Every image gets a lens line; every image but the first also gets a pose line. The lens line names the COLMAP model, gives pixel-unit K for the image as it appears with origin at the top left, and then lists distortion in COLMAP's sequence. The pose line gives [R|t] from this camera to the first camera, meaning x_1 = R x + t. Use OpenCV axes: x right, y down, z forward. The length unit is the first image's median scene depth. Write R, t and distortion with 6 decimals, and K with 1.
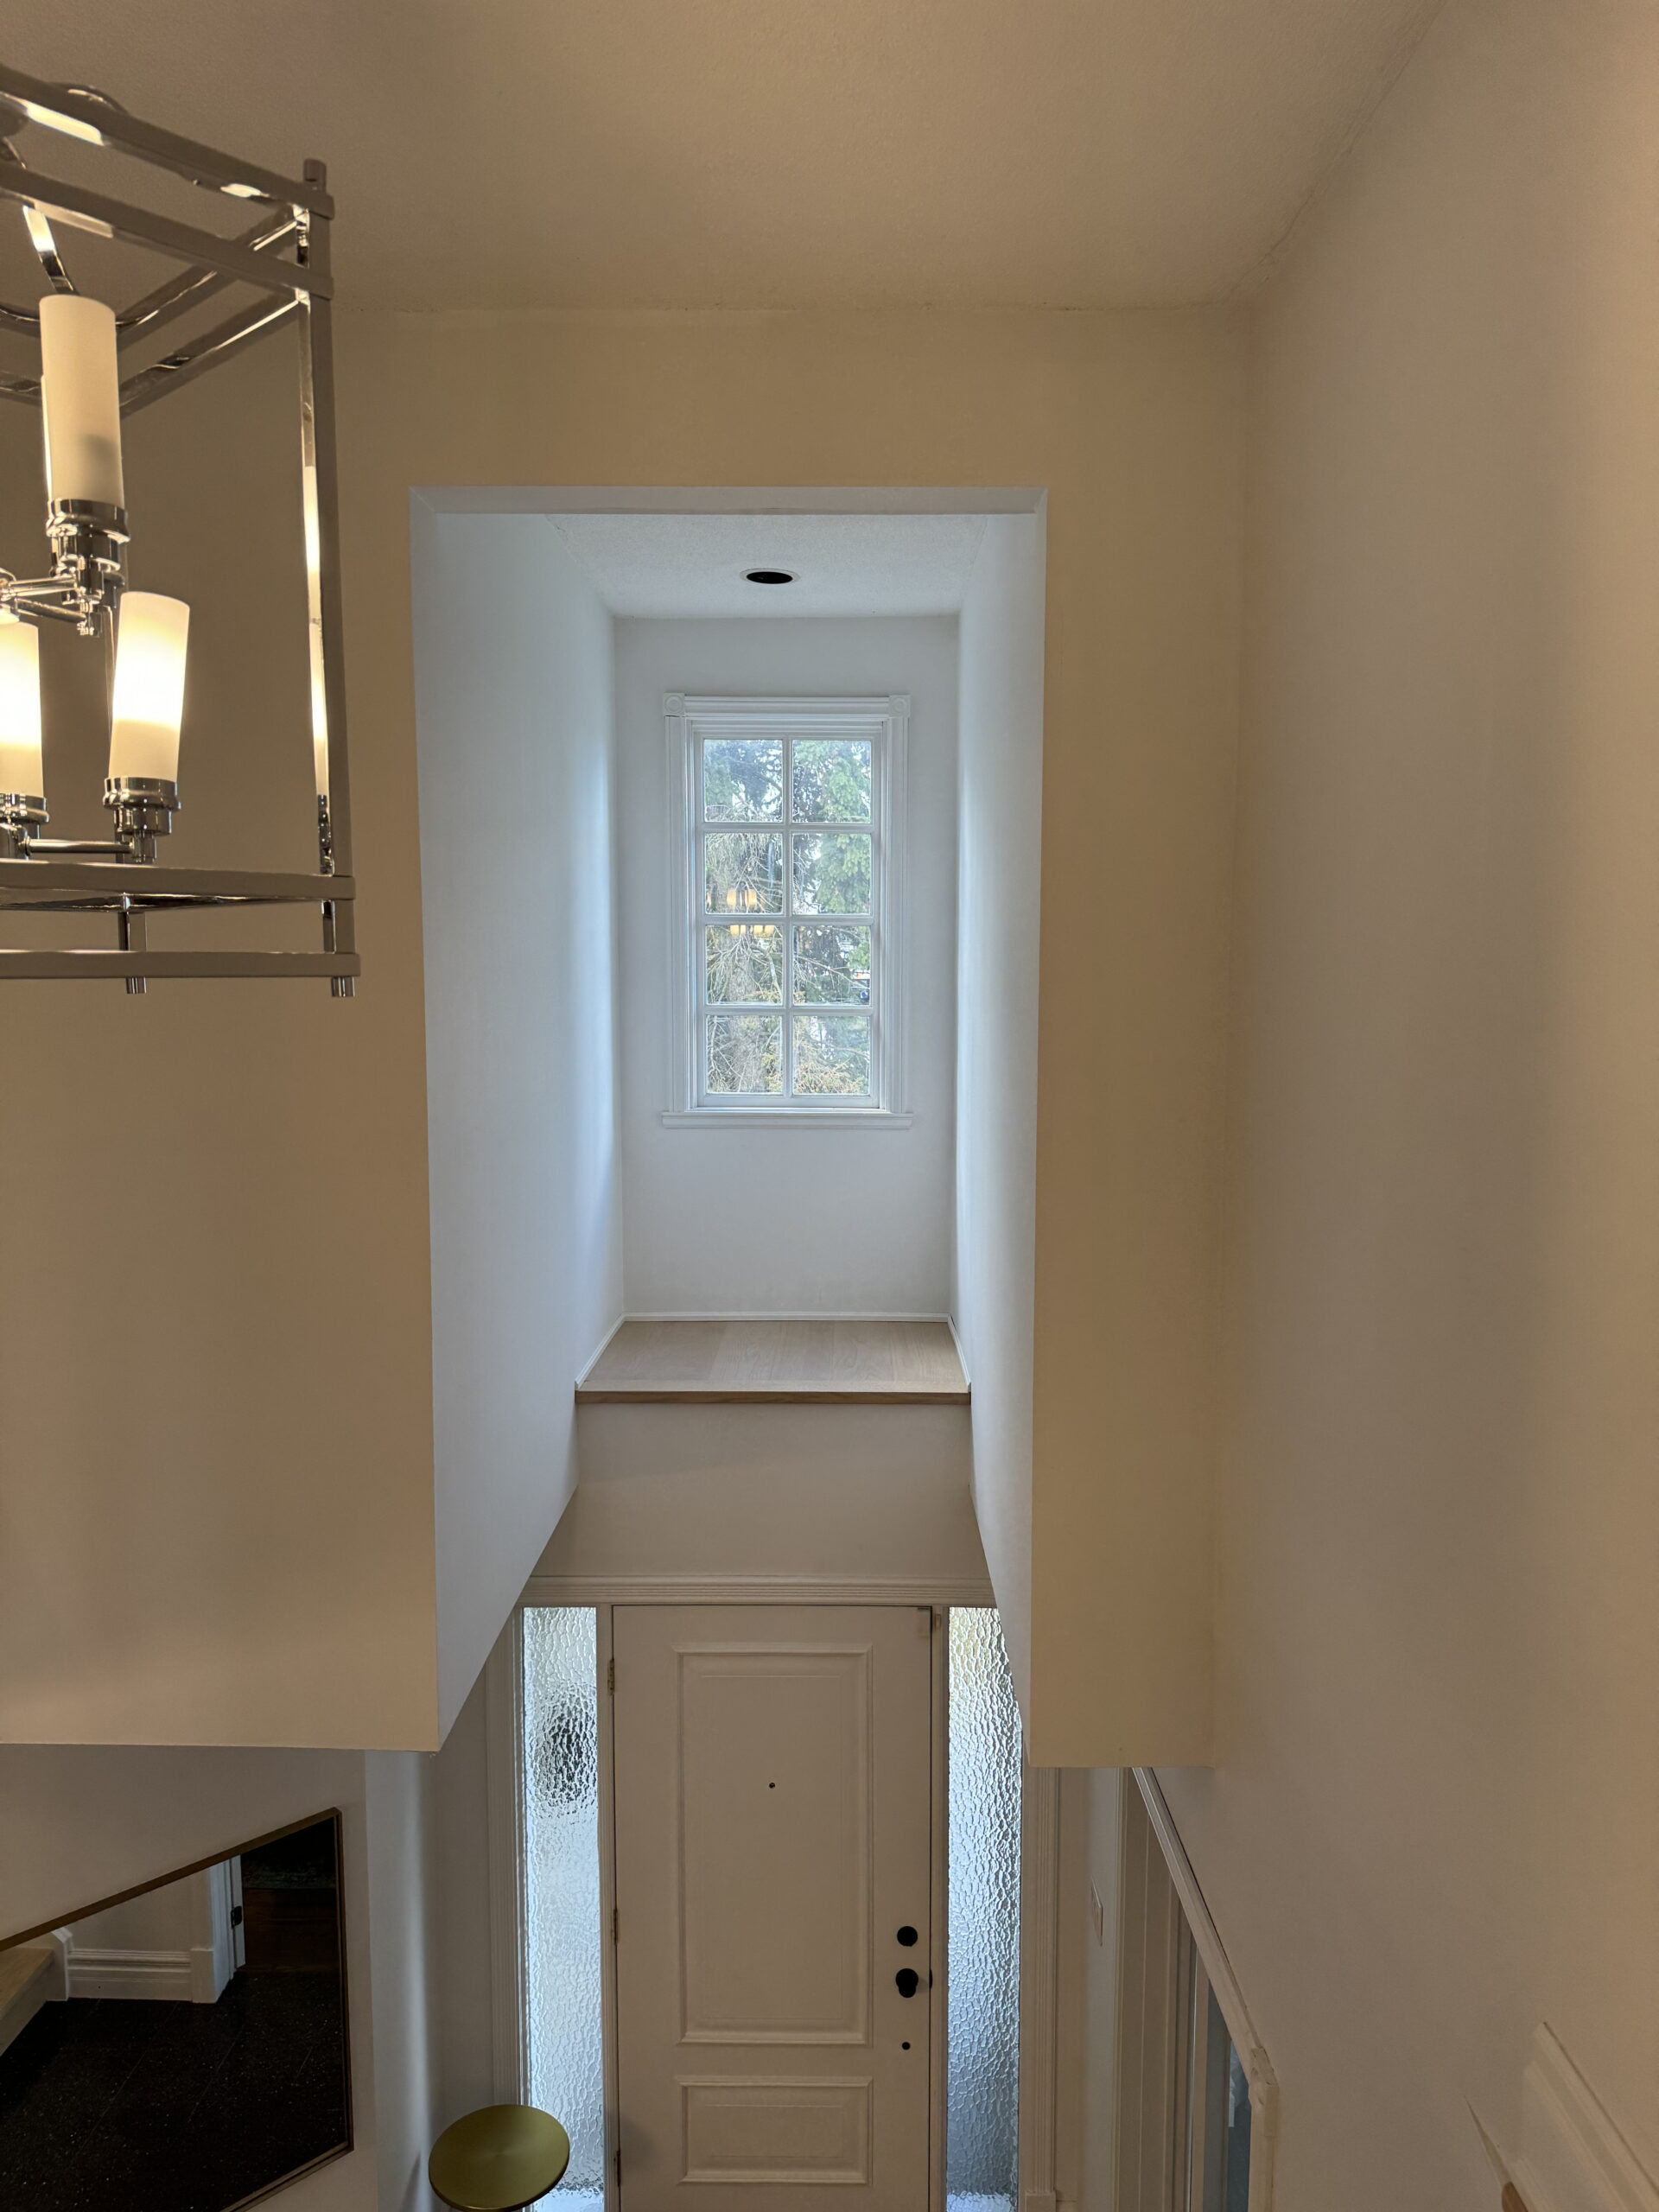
lens RADIAL K [[1568.2, 0, 838.7], [0, 1568.2, 1123.5], [0, 0, 1]] dist [0.018887, -0.026421]
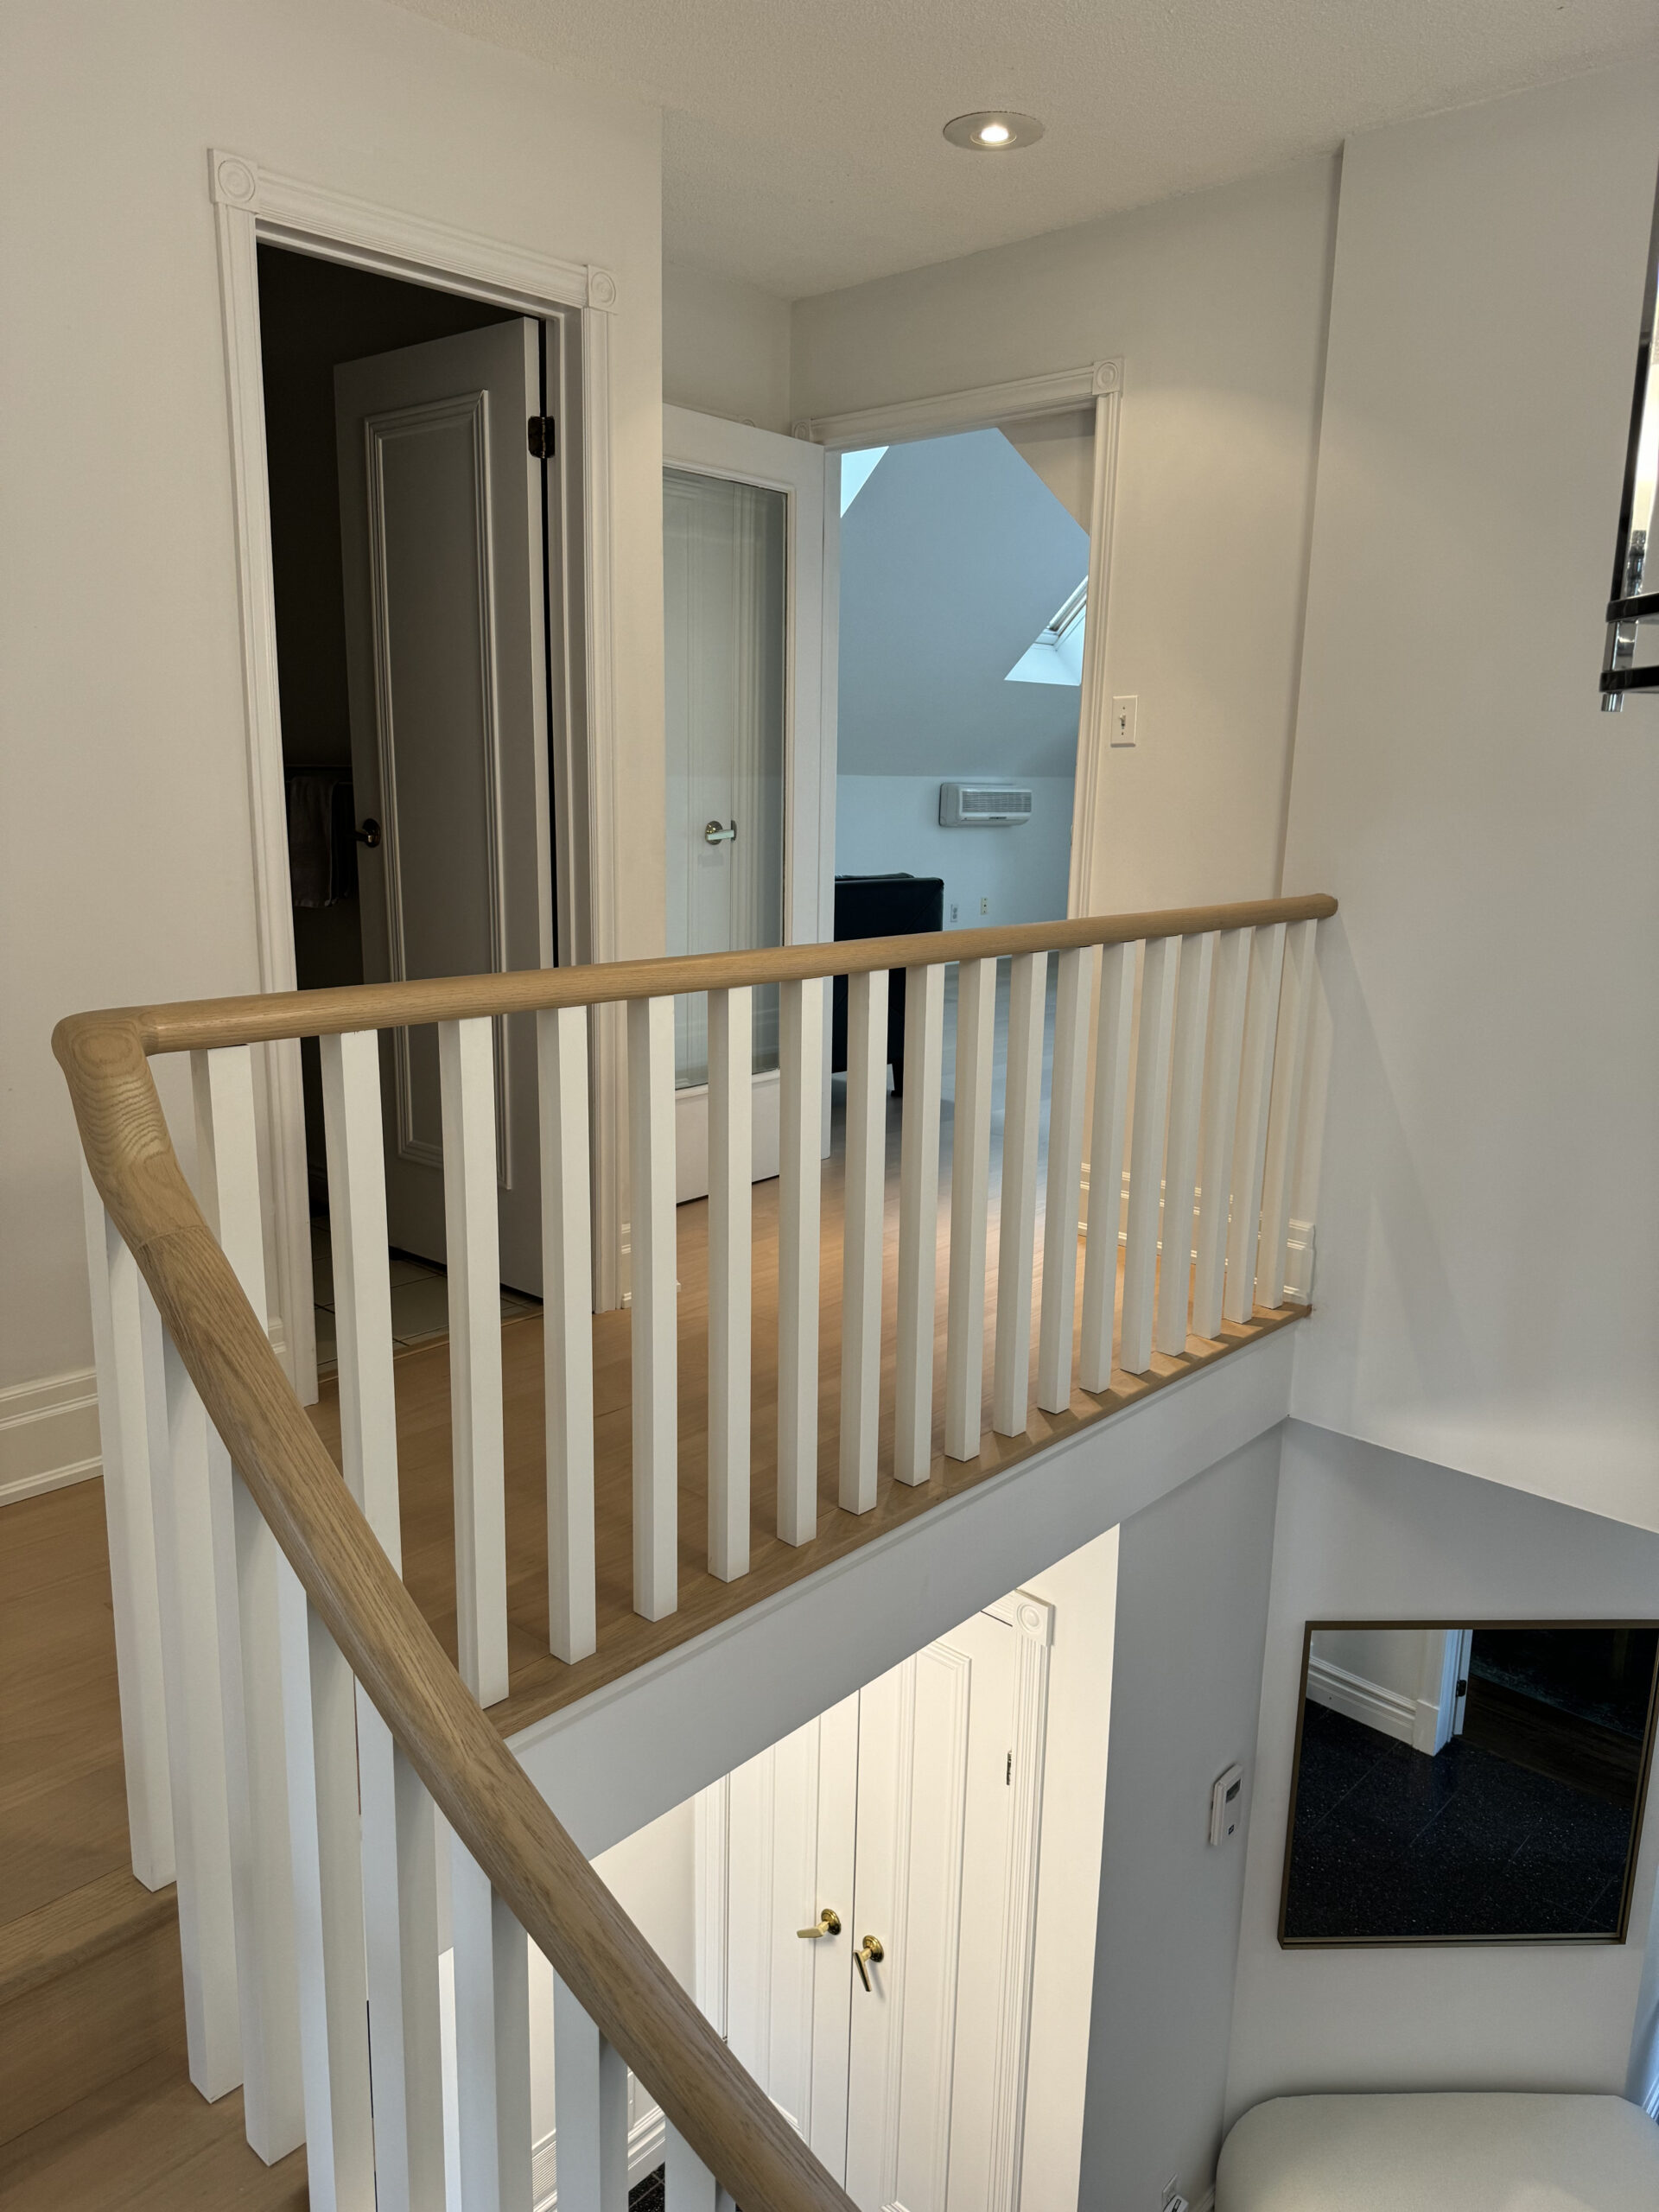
lens RADIAL K [[1568.2, 0, 842.5], [0, 1568.2, 1121.9], [0, 0, 1]] dist [0.018887, -0.026421]
pose [[0.748831, 0.153383, -0.644768, -0.362230], [-0.083965, 0.986968, 0.137272, 0.100685], [0.657421, -0.048656, 0.751951, -0.229679]]
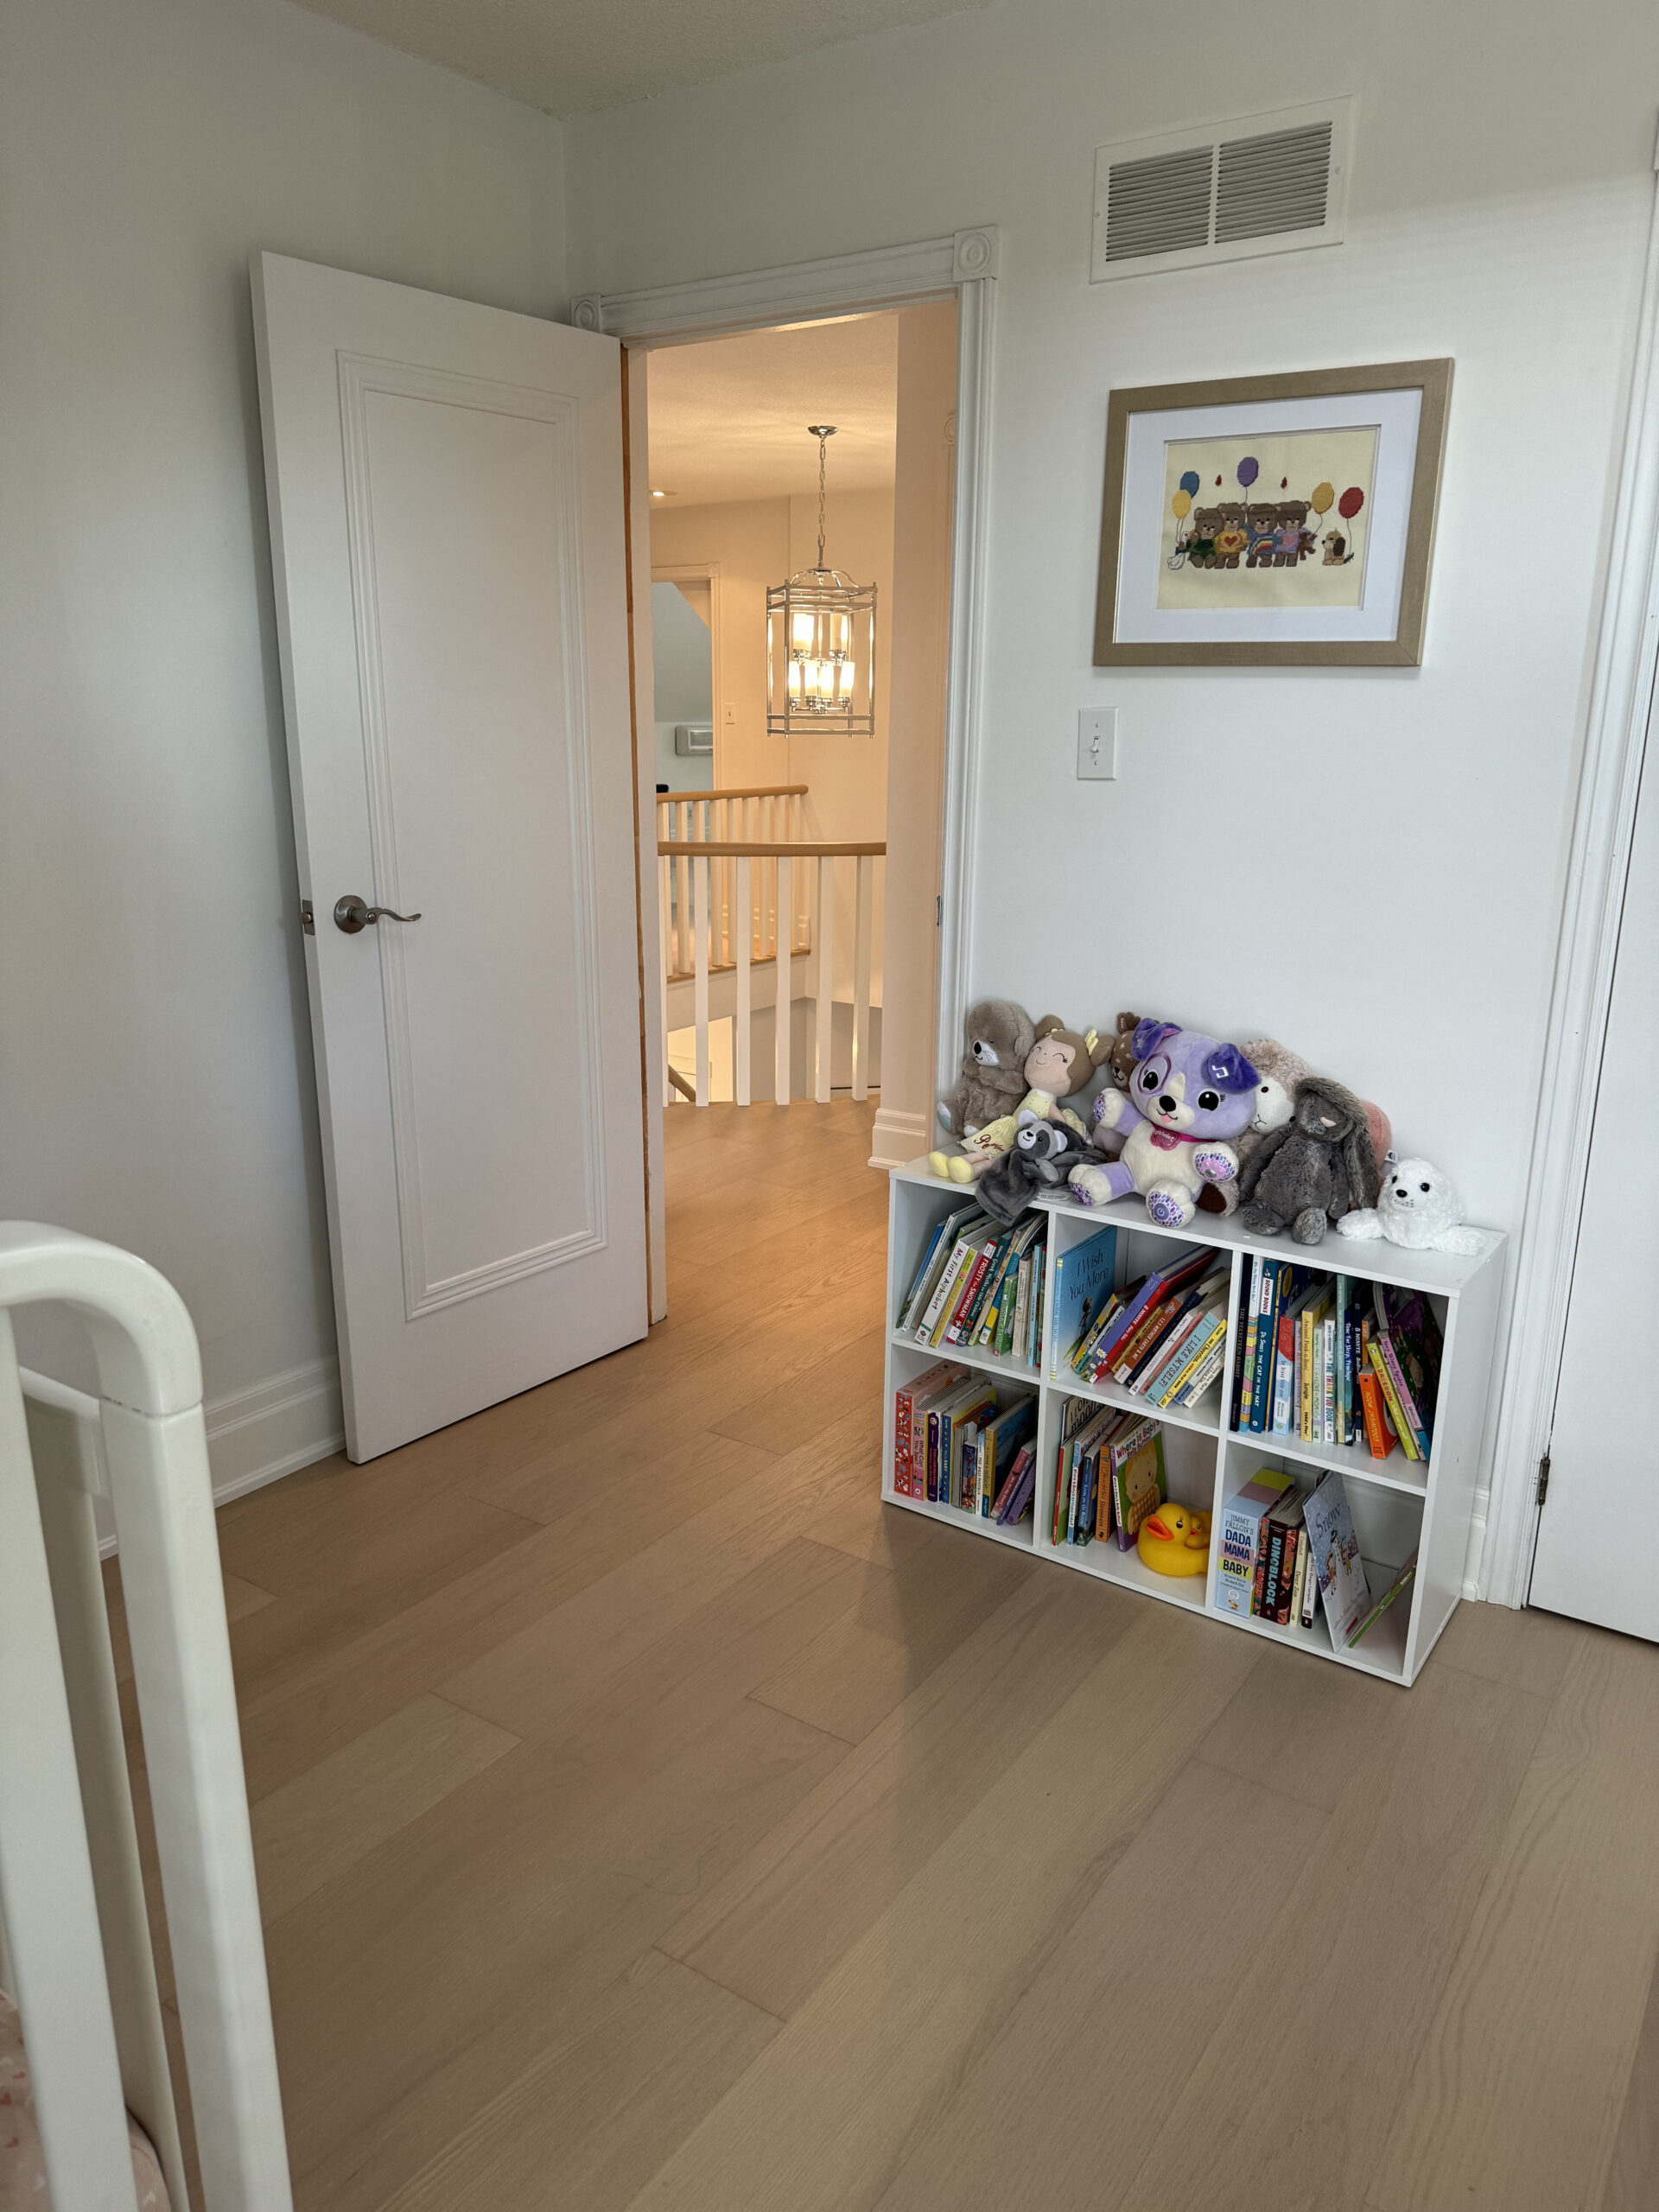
lens RADIAL K [[1568.2, 0, 840.2], [0, 1568.2, 1126.7], [0, 0, 1]] dist [0.018887, -0.026421]
pose [[0.837013, 0.145367, -0.527520, 2.481292], [-0.059697, 0.982571, 0.176042, 0.272194], [0.543917, -0.115858, 0.831103, -3.492504]]
